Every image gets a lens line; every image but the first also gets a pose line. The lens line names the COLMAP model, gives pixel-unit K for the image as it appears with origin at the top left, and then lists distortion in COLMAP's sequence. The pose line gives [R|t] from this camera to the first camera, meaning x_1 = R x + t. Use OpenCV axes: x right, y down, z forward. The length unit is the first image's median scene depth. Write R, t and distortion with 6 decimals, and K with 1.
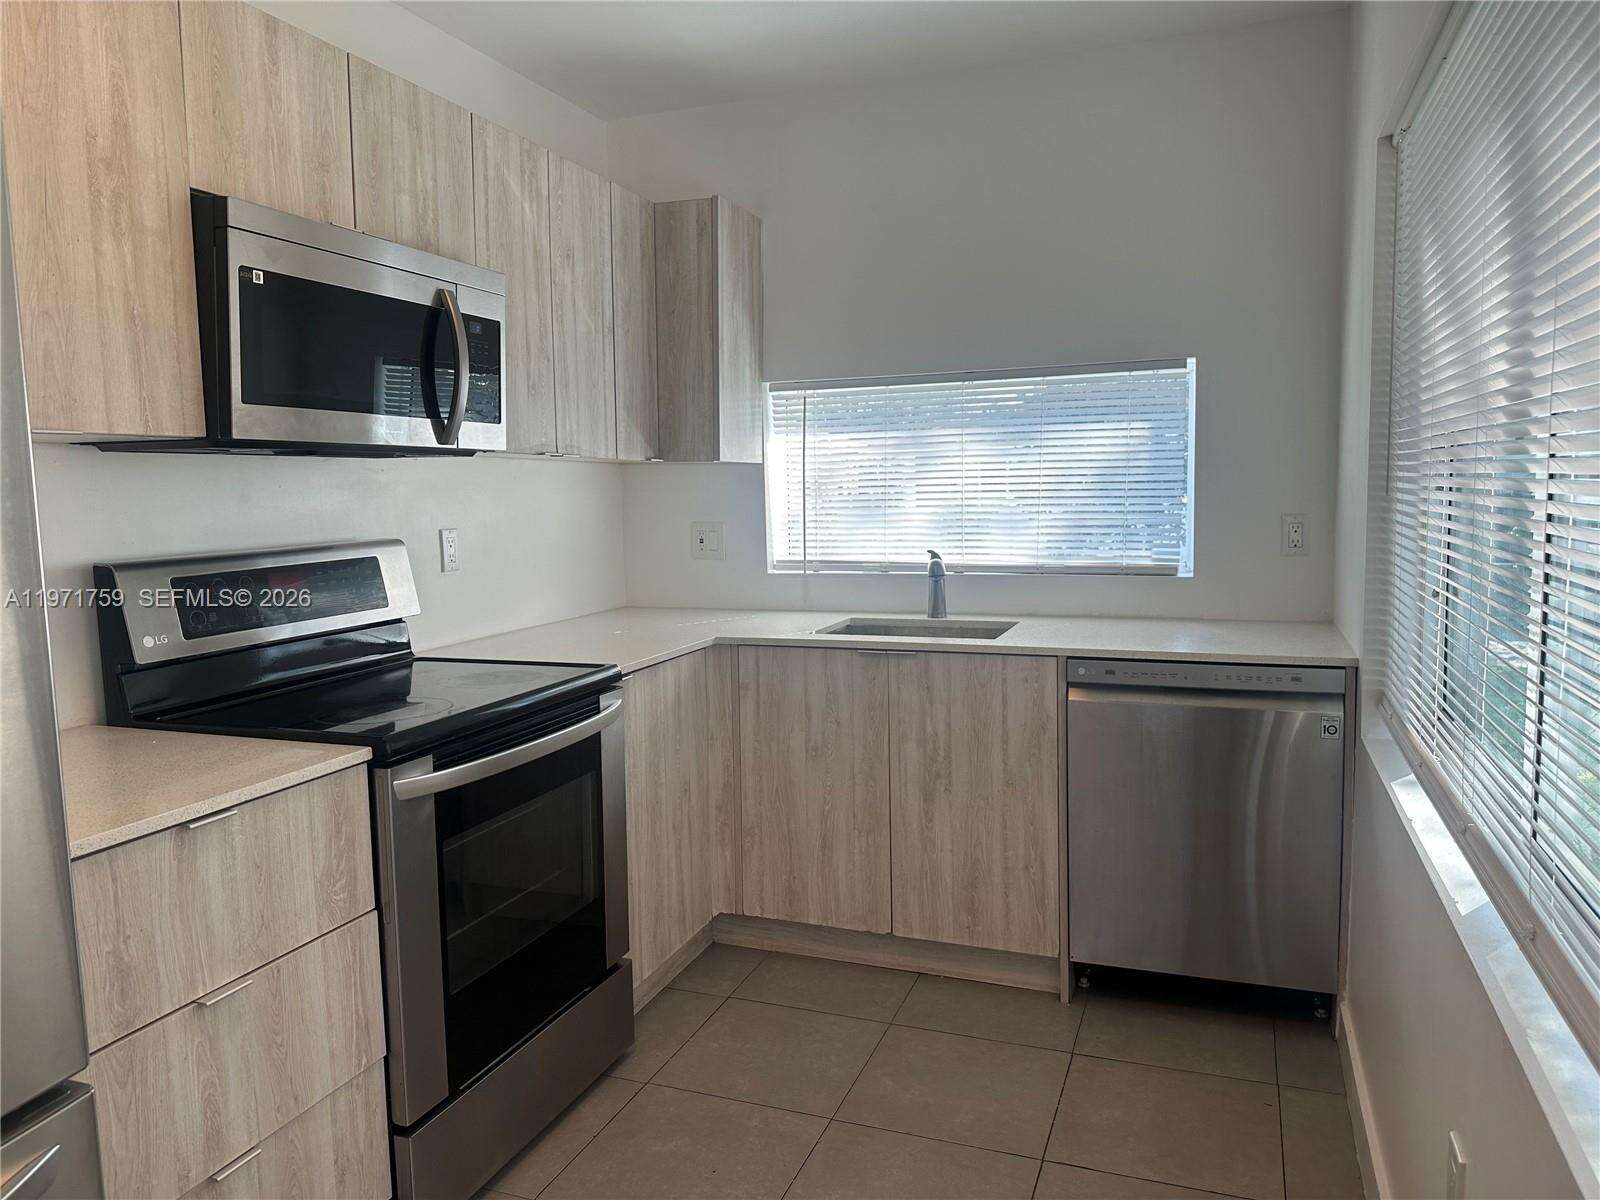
lens RADIAL K [[1119.7, 0, 790.1], [0, 1119.7, 601.6], [0, 0, 1]] dist [0.090779, -0.125192]
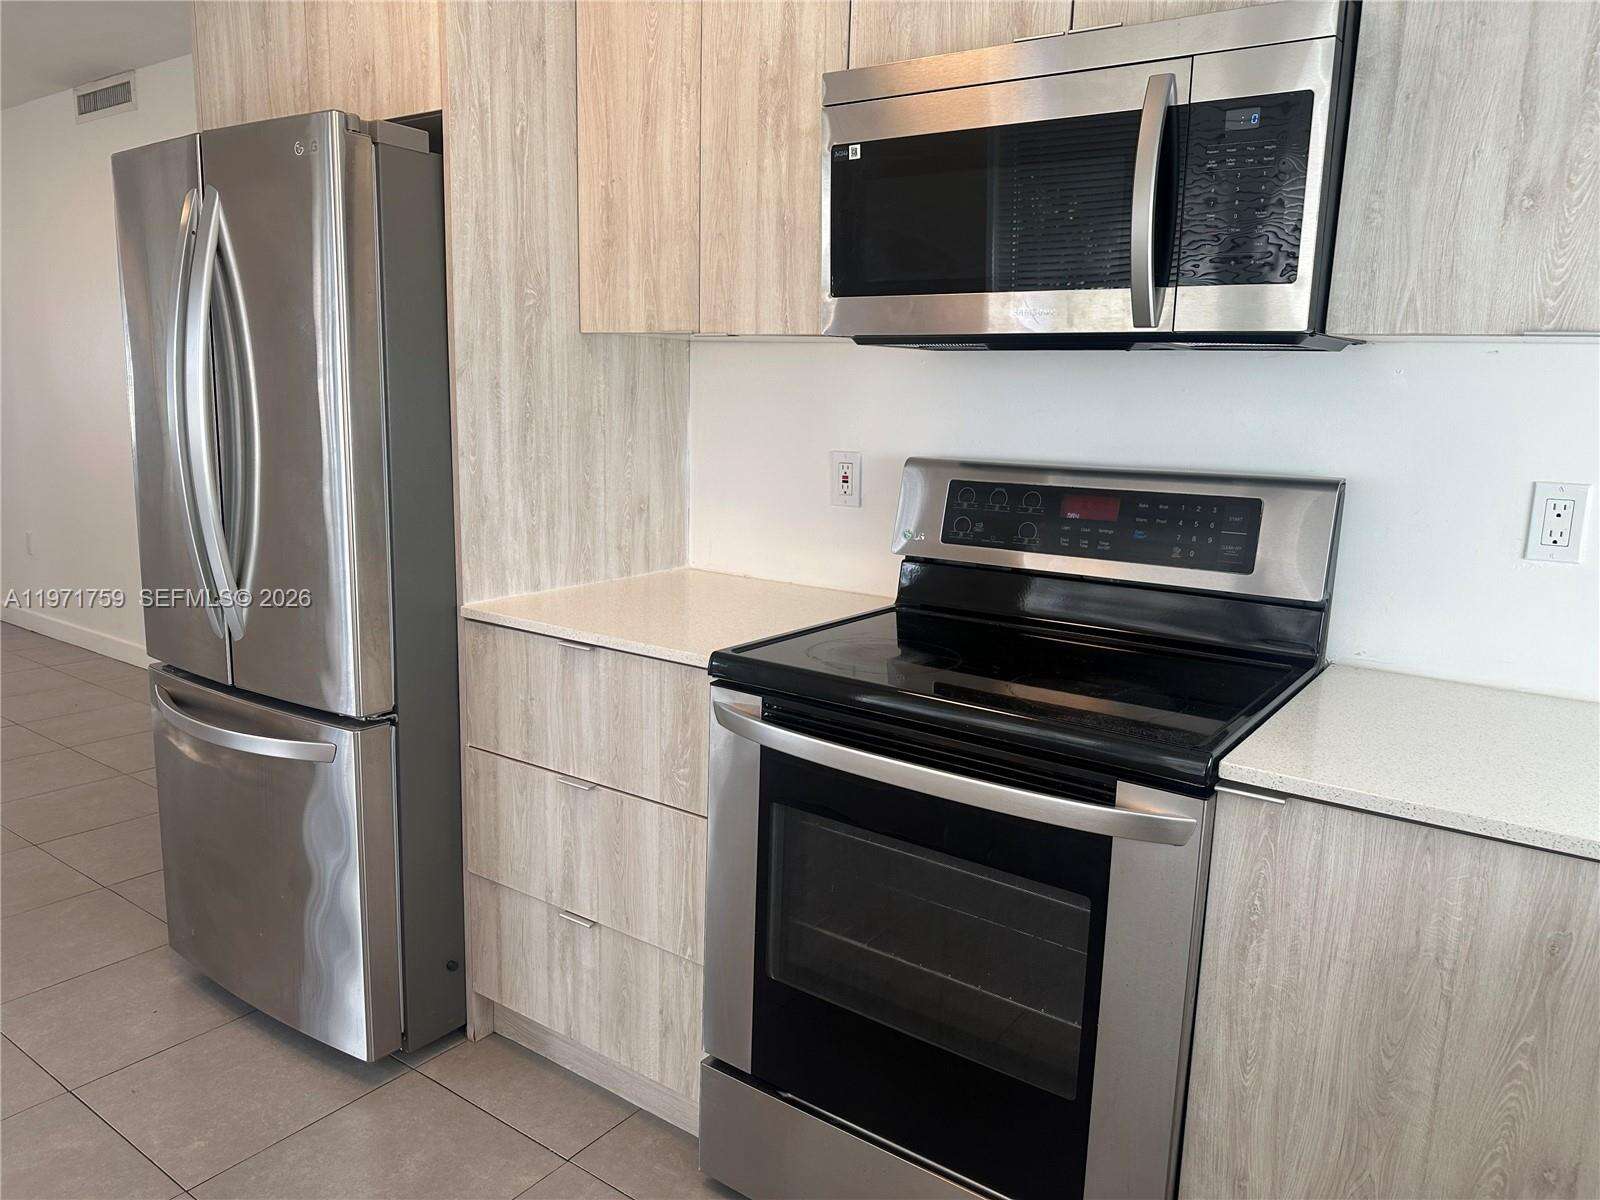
lens RADIAL K [[1119.7, 0, 790.1], [0, 1119.7, 601.6], [0, 0, 1]] dist [0.090779, -0.125192]
pose [[-0.257669, 0.190786, -0.947210, 0.348470], [-0.124556, 0.965574, 0.228368, -0.098150], [0.958171, 0.176824, -0.225035, 0.877425]]
